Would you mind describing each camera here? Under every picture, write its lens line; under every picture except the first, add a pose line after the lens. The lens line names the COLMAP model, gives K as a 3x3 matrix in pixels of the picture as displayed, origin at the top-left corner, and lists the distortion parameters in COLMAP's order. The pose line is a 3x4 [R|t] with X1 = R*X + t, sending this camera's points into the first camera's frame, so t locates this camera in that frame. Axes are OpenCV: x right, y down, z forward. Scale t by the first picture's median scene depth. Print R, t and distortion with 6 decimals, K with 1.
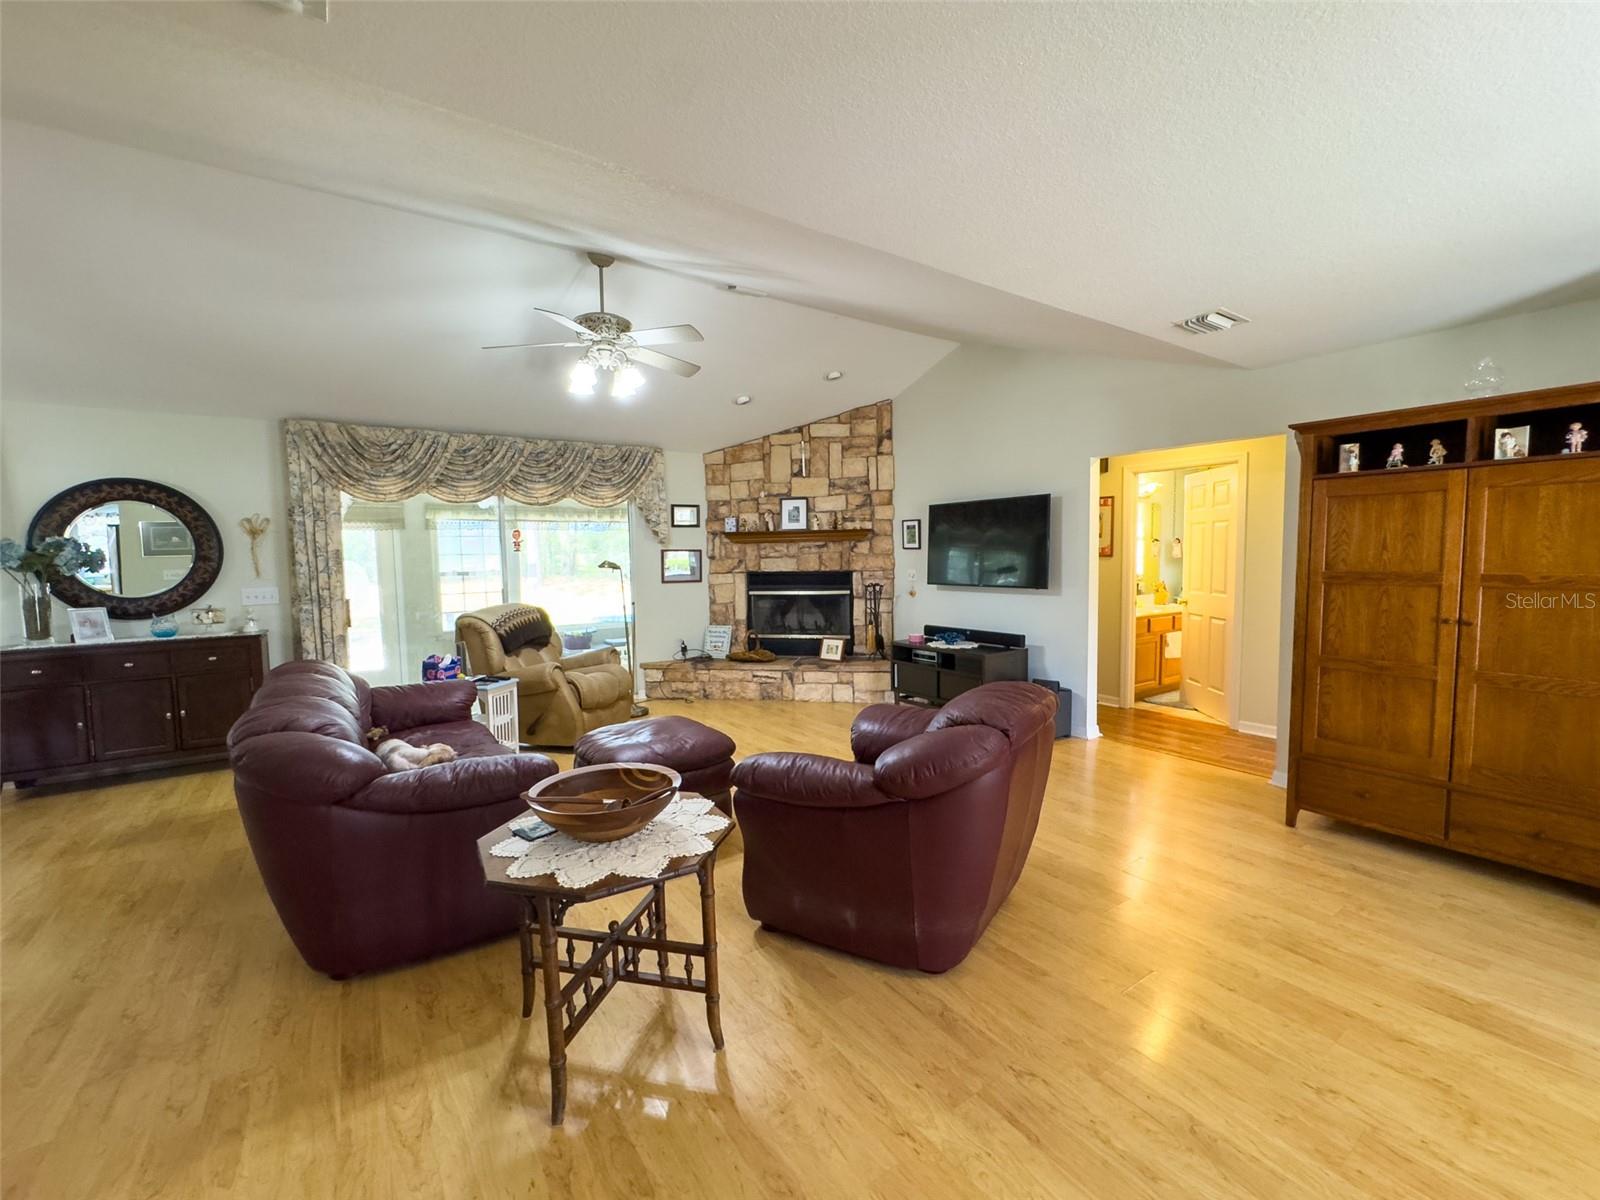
lens RADIAL K [[647.5, 0, 794.3], [0, 647.5, 597.4], [0, 0, 1]] dist [-0.006834, 0.000137]
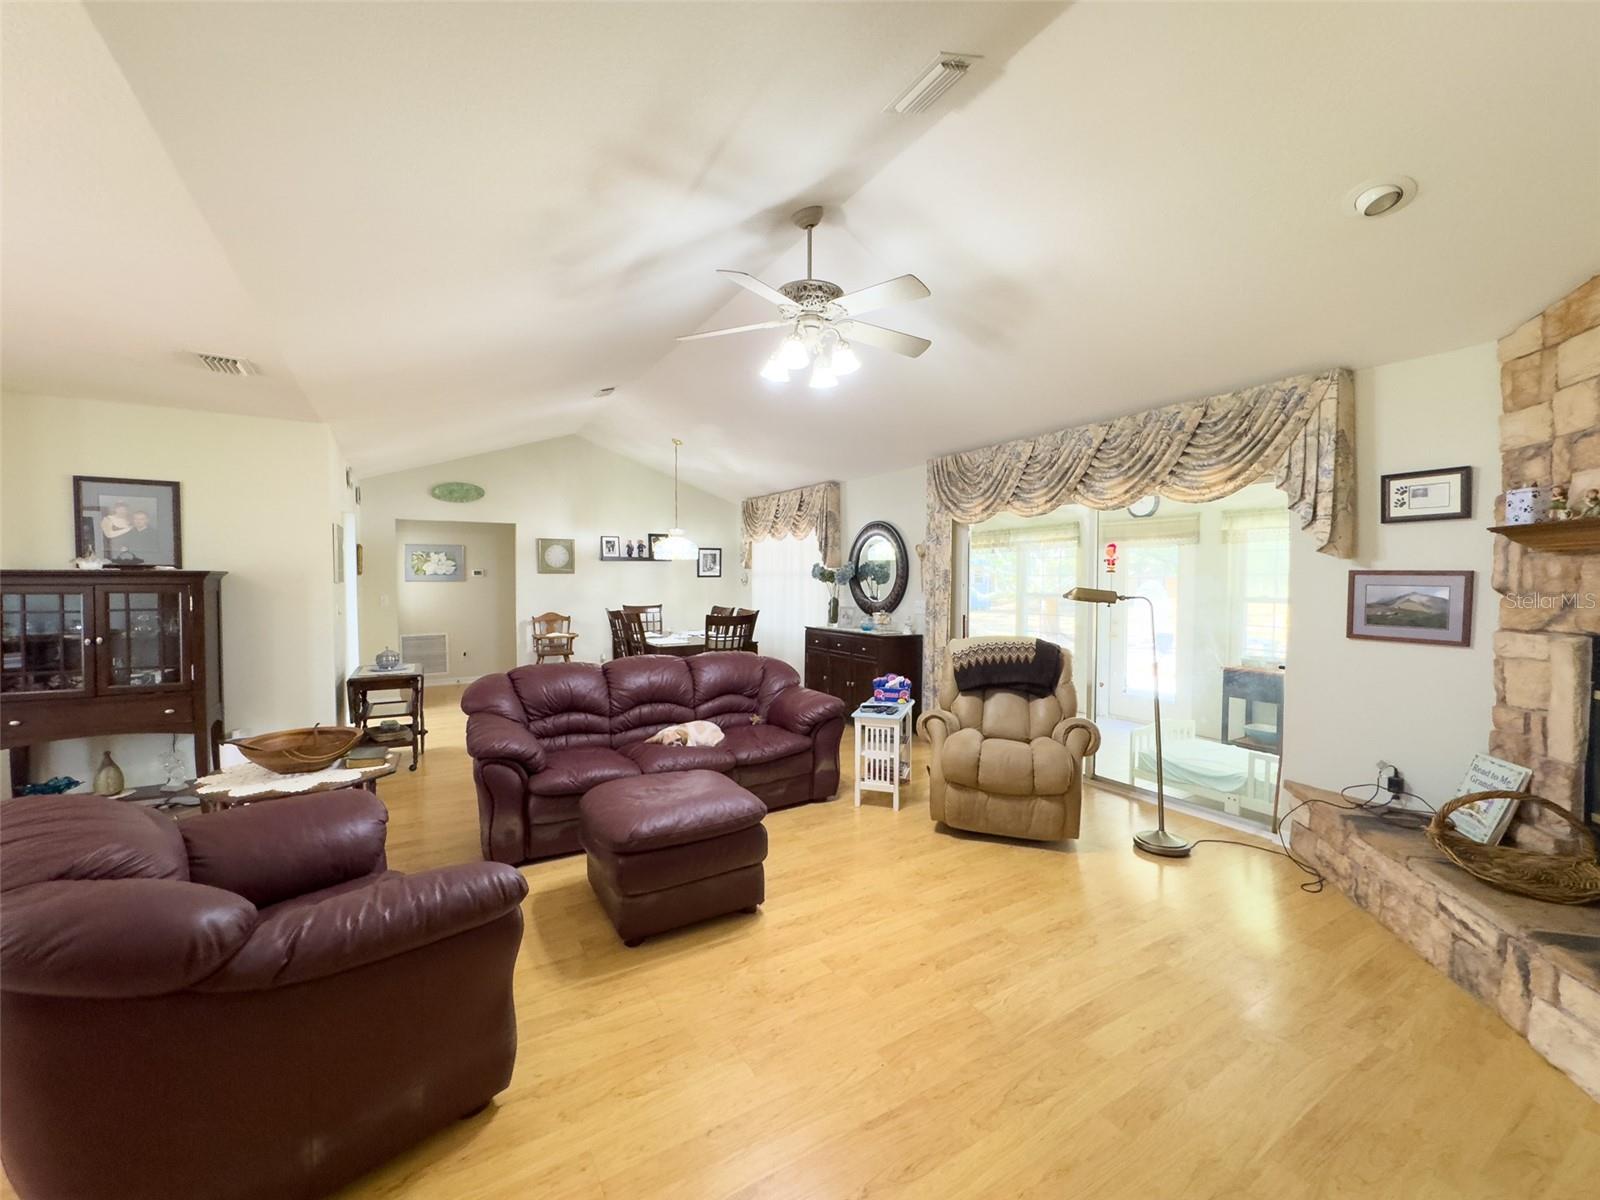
lens RADIAL K [[647.5, 0, 802.2], [0, 647.5, 600.3], [0, 0, 1]] dist [-0.006834, 0.000137]
pose [[-0.054667, 0.052903, -0.997102, 0.313314], [-0.067131, 0.996141, 0.056533, -0.051285], [0.996245, 0.070027, -0.050904, 0.612156]]
